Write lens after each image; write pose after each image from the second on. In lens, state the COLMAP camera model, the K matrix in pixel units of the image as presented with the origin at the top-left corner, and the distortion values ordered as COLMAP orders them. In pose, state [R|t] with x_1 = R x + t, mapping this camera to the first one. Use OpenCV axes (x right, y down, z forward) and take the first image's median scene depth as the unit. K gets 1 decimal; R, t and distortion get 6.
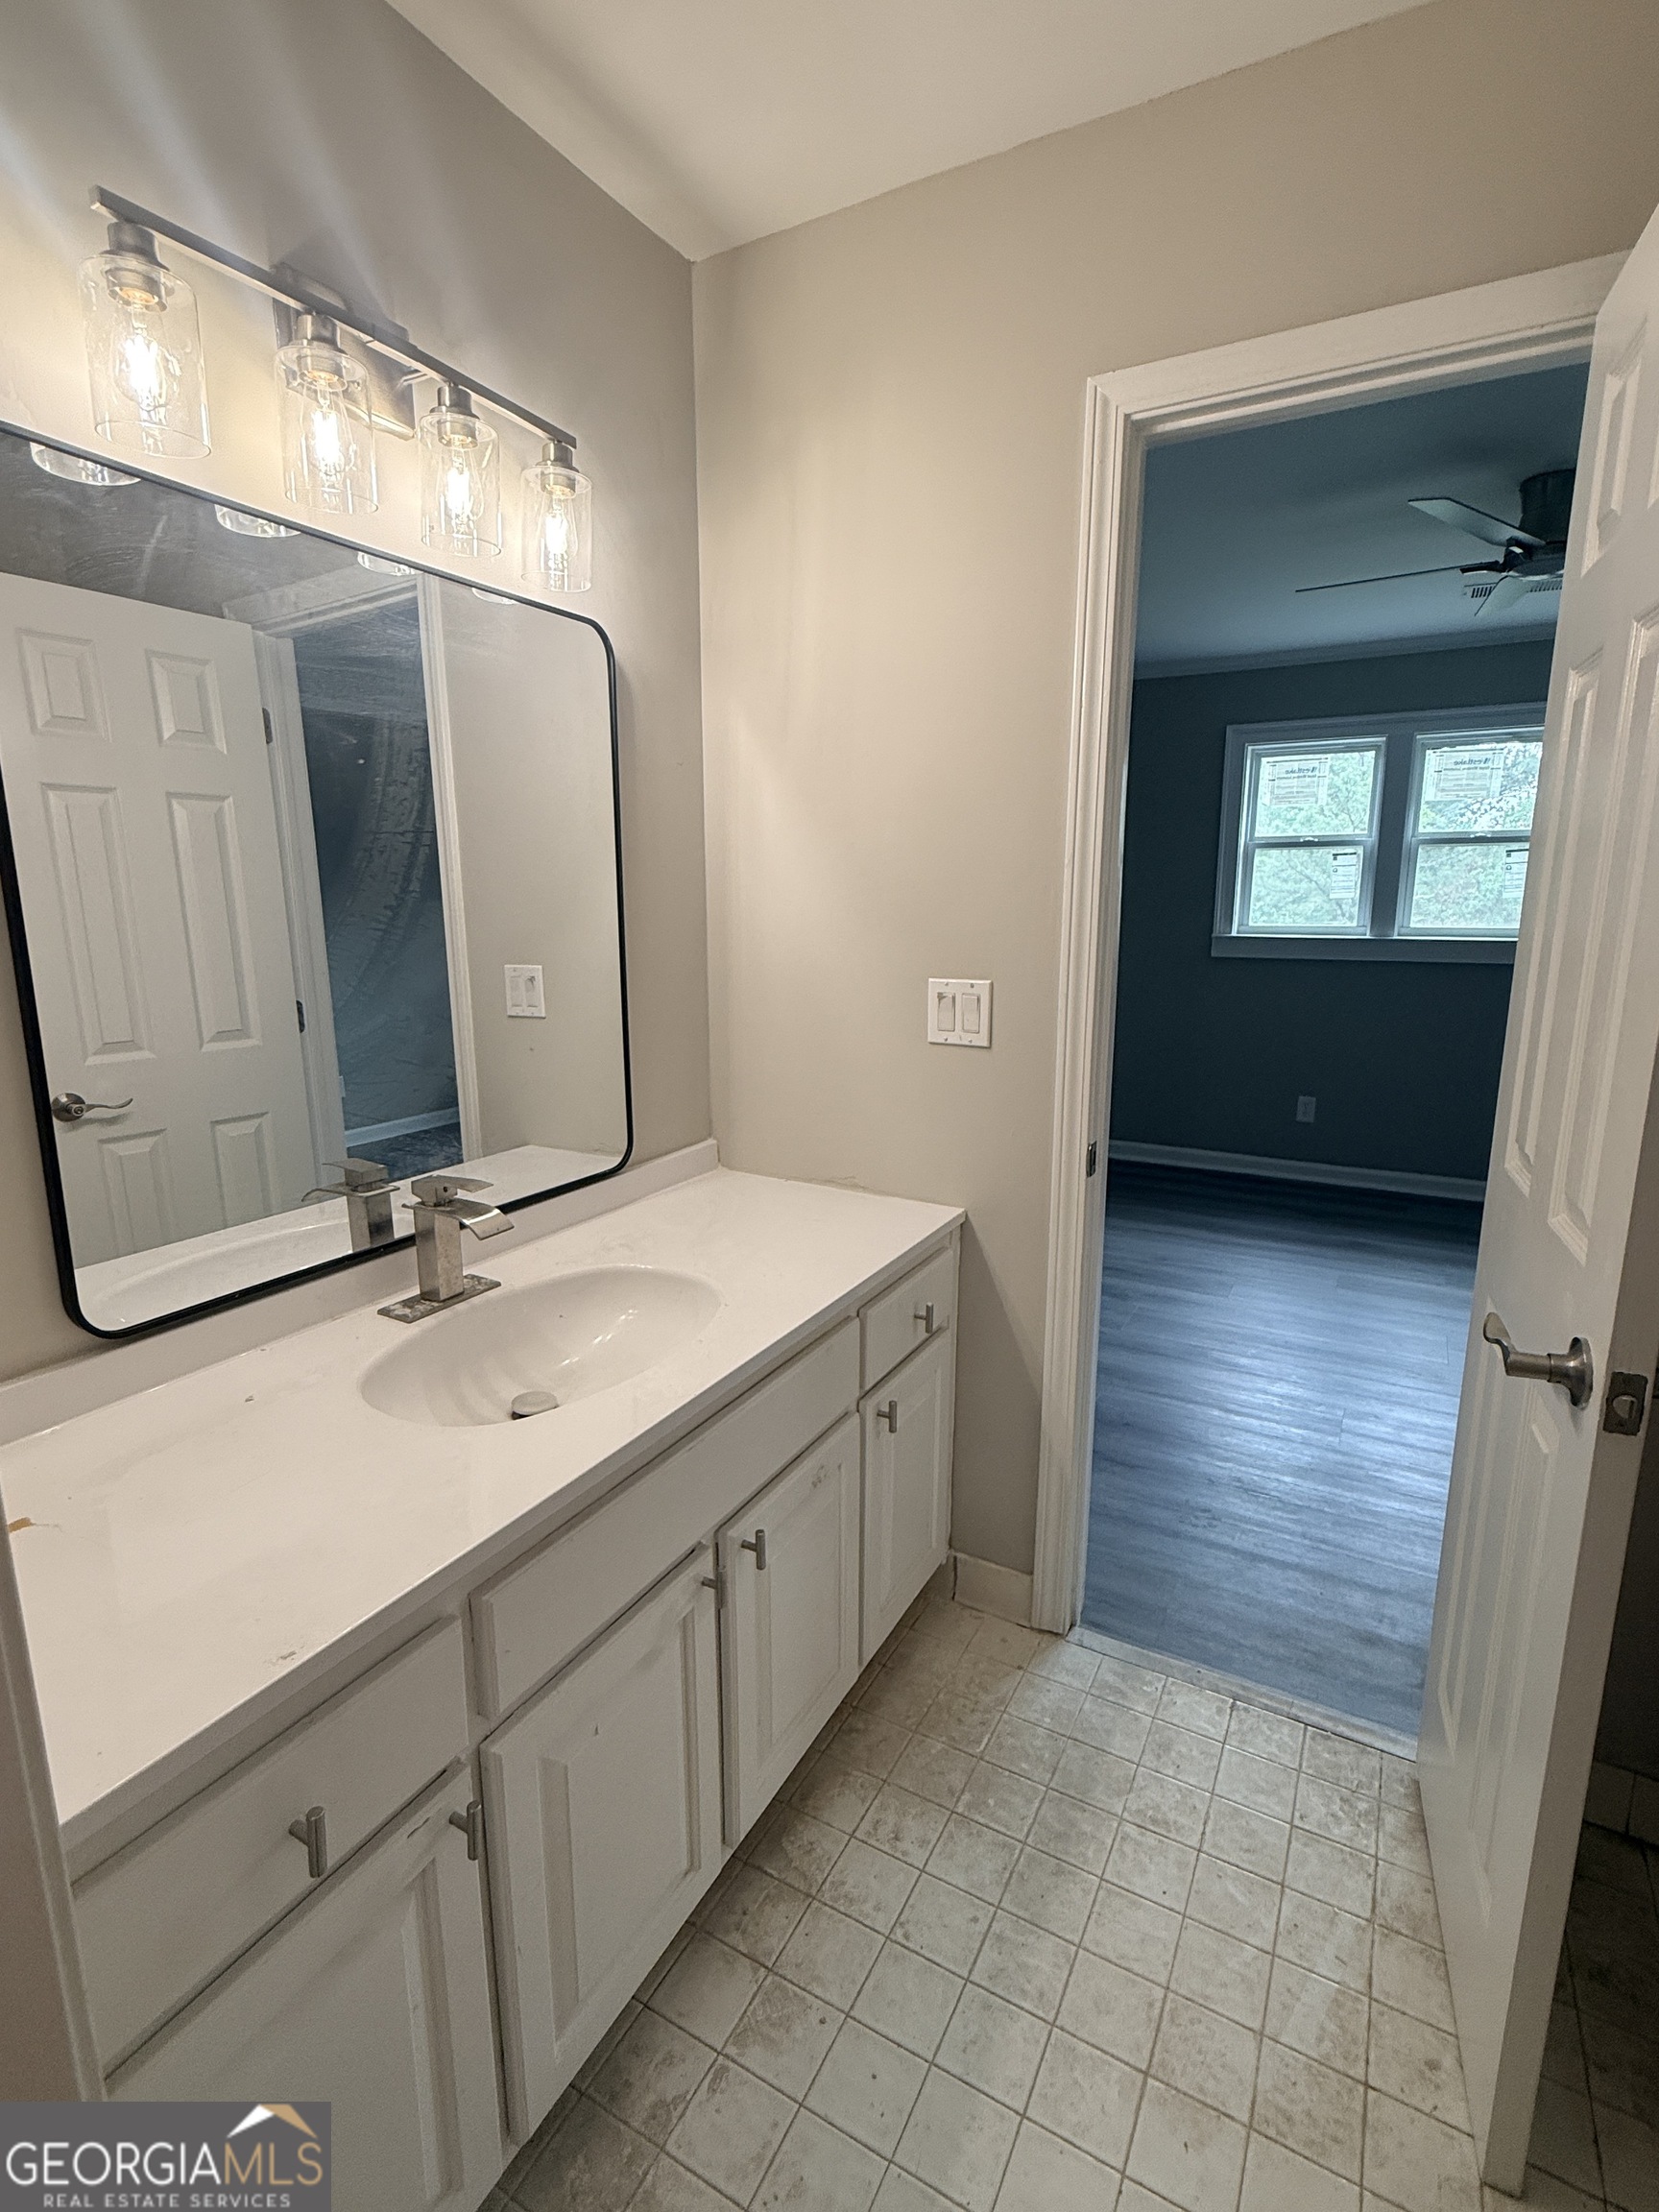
lens RADIAL K [[1042.7, 0, 829.5], [0, 1042.7, 1106.0], [0, 0, 1]] dist [0.004773, 0.000227]
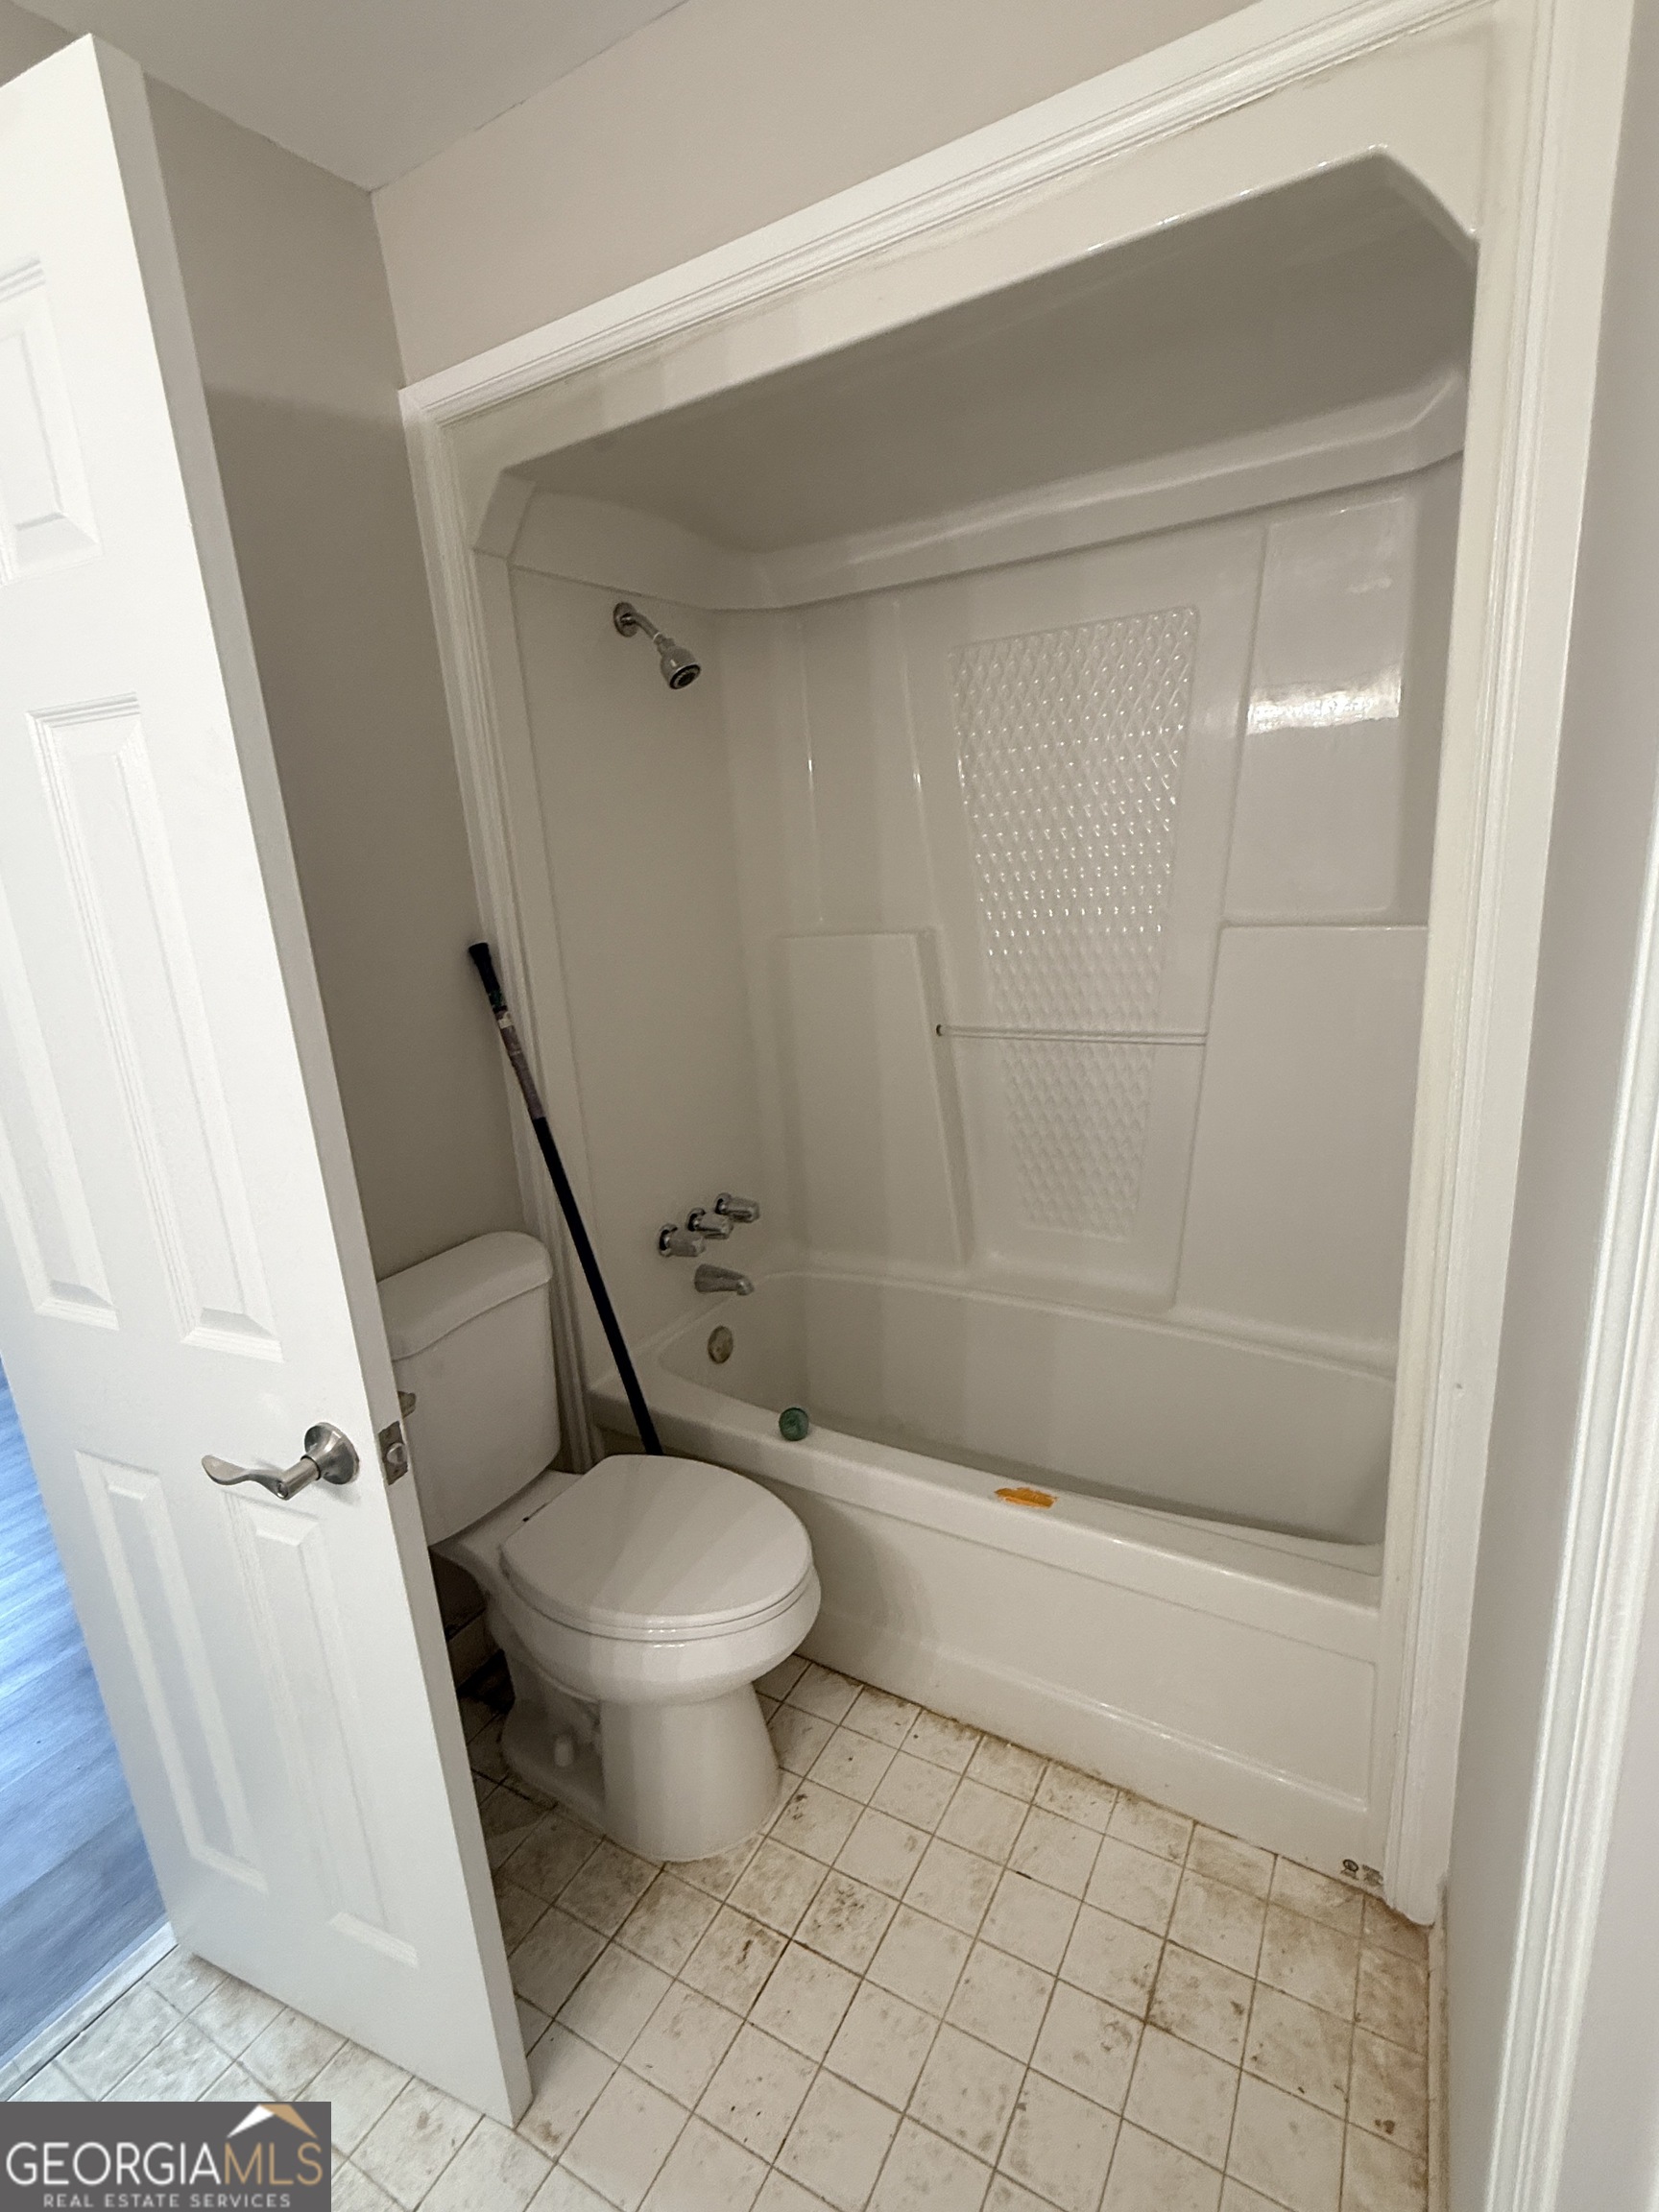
lens RADIAL K [[1042.7, 0, 829.5], [0, 1042.7, 1106.0], [0, 0, 1]] dist [0.004773, 0.000227]
pose [[0.022990, -0.258186, 0.965822, -0.110778], [0.269230, 0.931985, 0.242732, -0.112464], [-0.962801, 0.254448, 0.090938, 0.206080]]
